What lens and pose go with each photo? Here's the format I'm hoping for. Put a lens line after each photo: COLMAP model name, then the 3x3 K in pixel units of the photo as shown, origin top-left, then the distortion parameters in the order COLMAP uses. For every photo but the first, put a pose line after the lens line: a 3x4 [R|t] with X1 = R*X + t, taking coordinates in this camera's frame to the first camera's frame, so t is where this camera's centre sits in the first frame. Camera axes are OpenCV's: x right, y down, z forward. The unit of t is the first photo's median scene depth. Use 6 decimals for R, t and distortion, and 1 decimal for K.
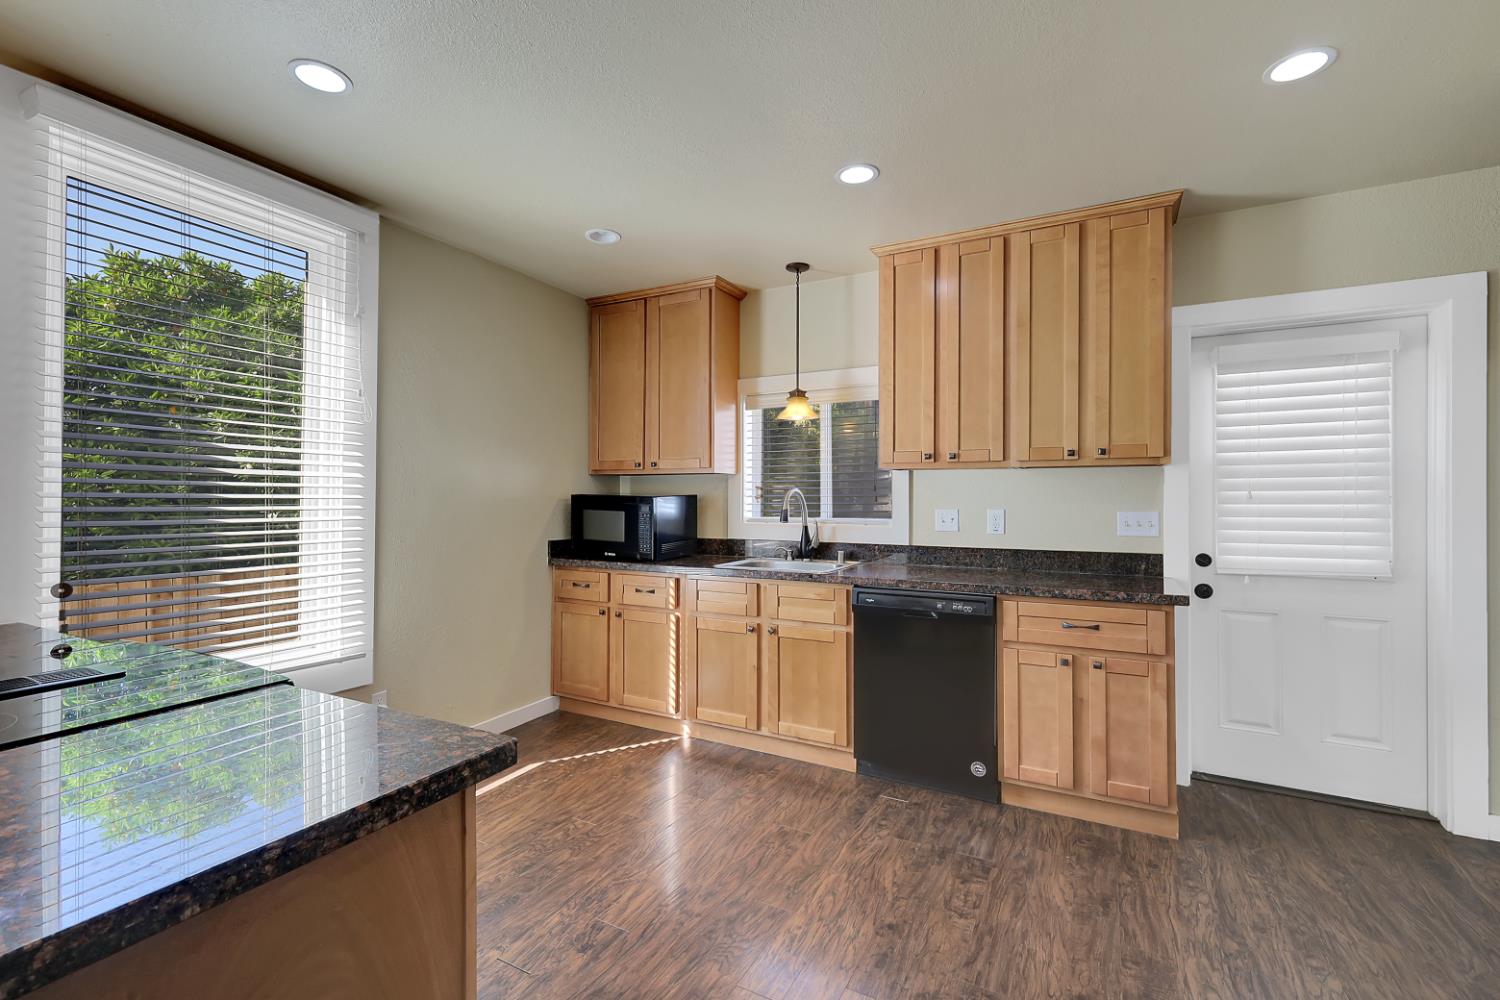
lens RADIAL K [[649.2, 0, 748.2], [0, 649.2, 493.2], [0, 0, 1]] dist [0.004015, -0.001462]
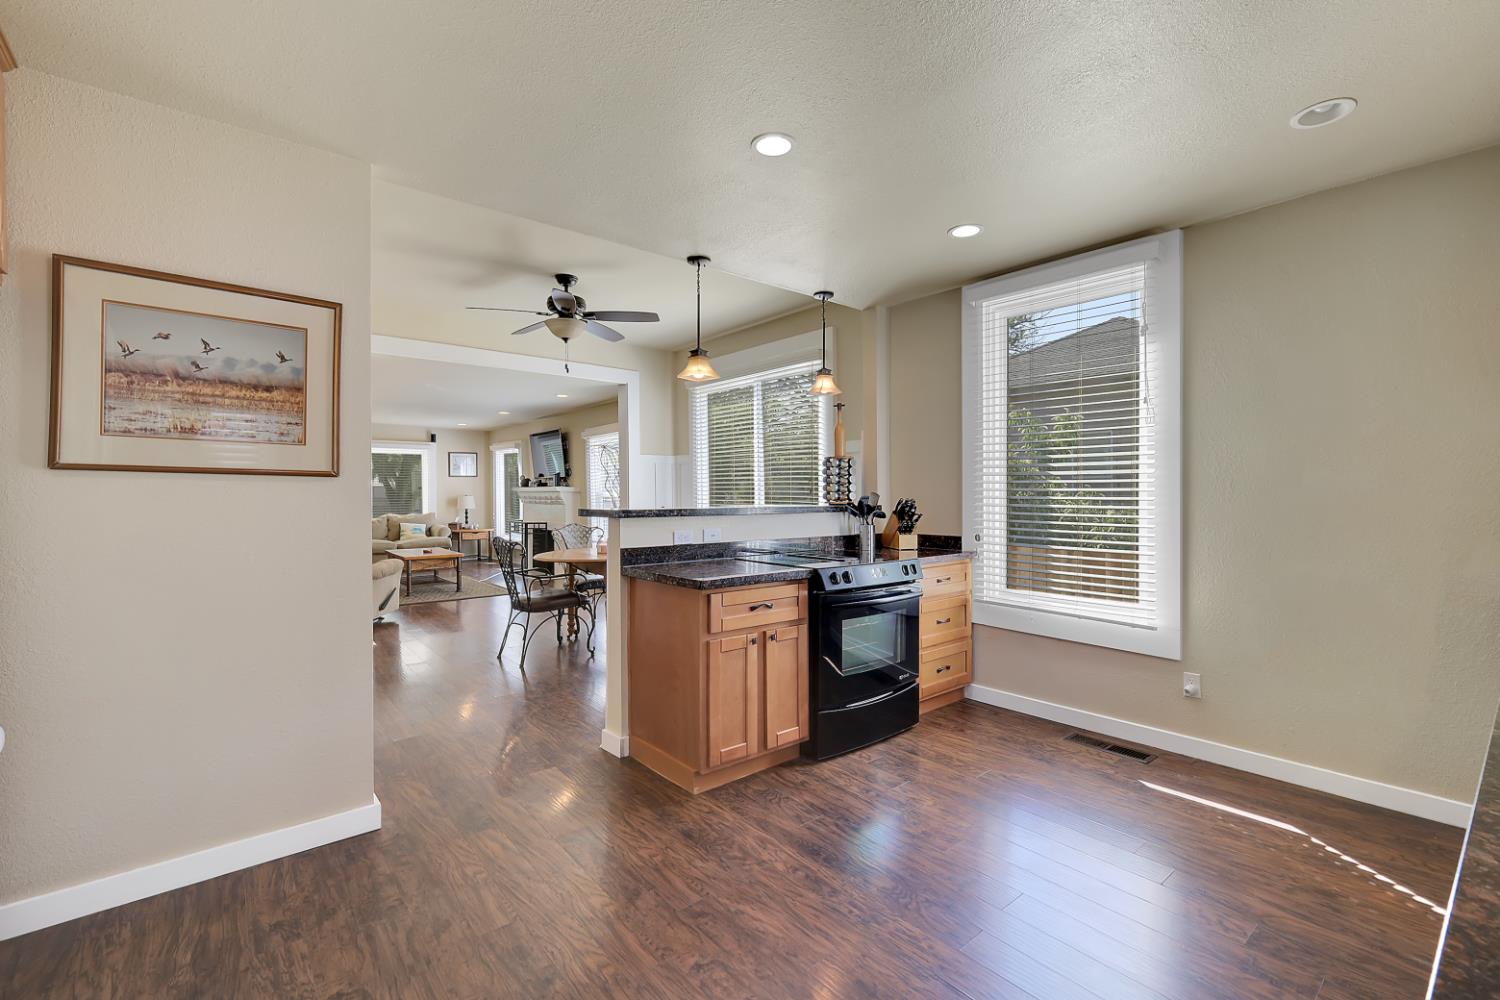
lens RADIAL K [[649.2, 0, 754.0], [0, 649.2, 489.5], [0, 0, 1]] dist [0.004015, -0.001462]
pose [[-0.372185, -0.001833, -0.928157, 0.716849], [0.011289, 0.999915, -0.006501, 0.004818], [0.928090, -0.012897, -0.372133, 0.765329]]
